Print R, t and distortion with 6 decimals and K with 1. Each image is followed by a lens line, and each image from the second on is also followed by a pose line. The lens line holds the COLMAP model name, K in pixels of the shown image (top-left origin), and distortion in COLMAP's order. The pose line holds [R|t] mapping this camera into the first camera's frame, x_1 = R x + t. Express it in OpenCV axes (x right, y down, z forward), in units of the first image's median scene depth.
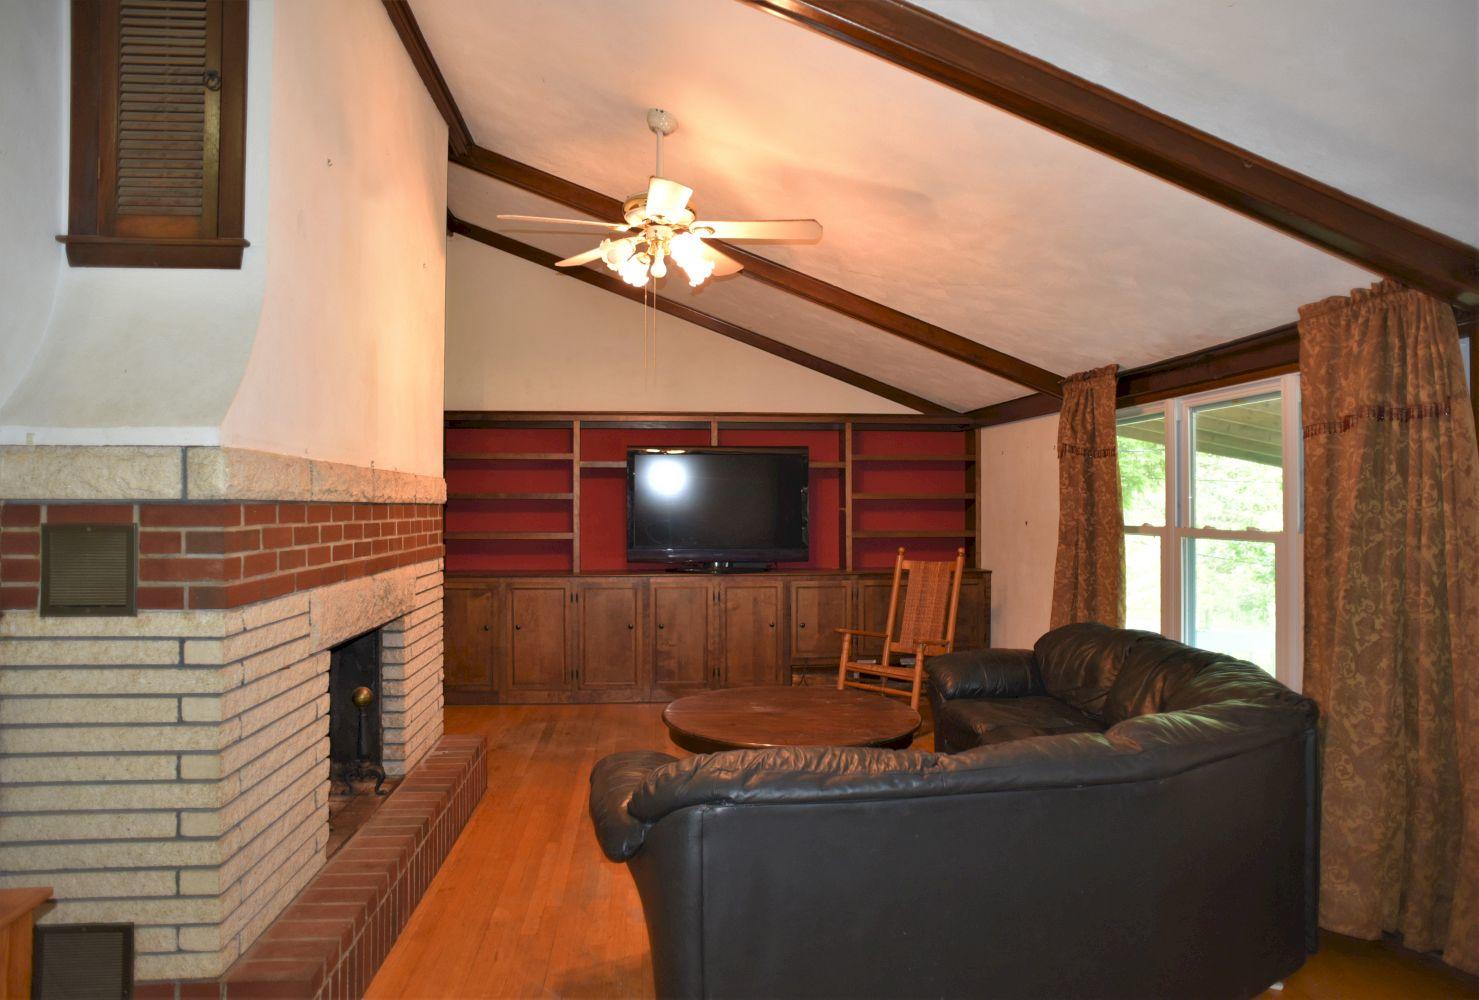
lens RADIAL K [[943.4, 0, 739.1], [0, 943.4, 490.3], [0, 0, 1]] dist [-0.040890, 0.015207]
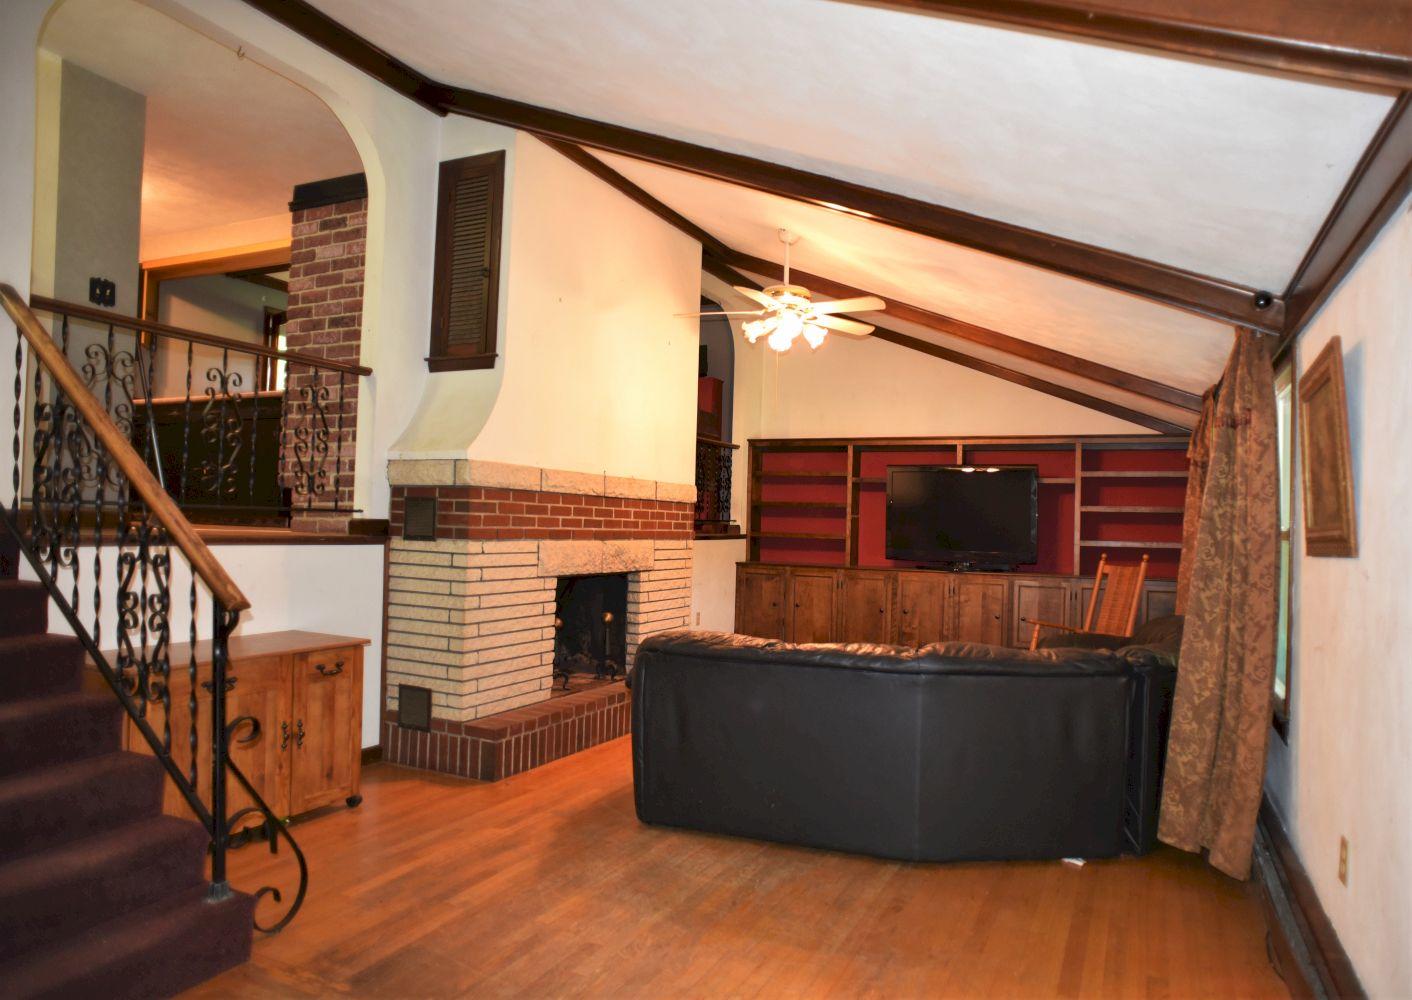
lens RADIAL K [[896.6, 0, 708.4], [0, 896.6, 498.7], [0, 0, 1]] dist [-0.086695, 0.000329]
pose [[0.860834, 0.010020, -0.508788, 0.689946], [-0.019241, 0.999732, -0.012865, 0.041799], [0.508523, 0.020864, 0.860796, -0.313662]]
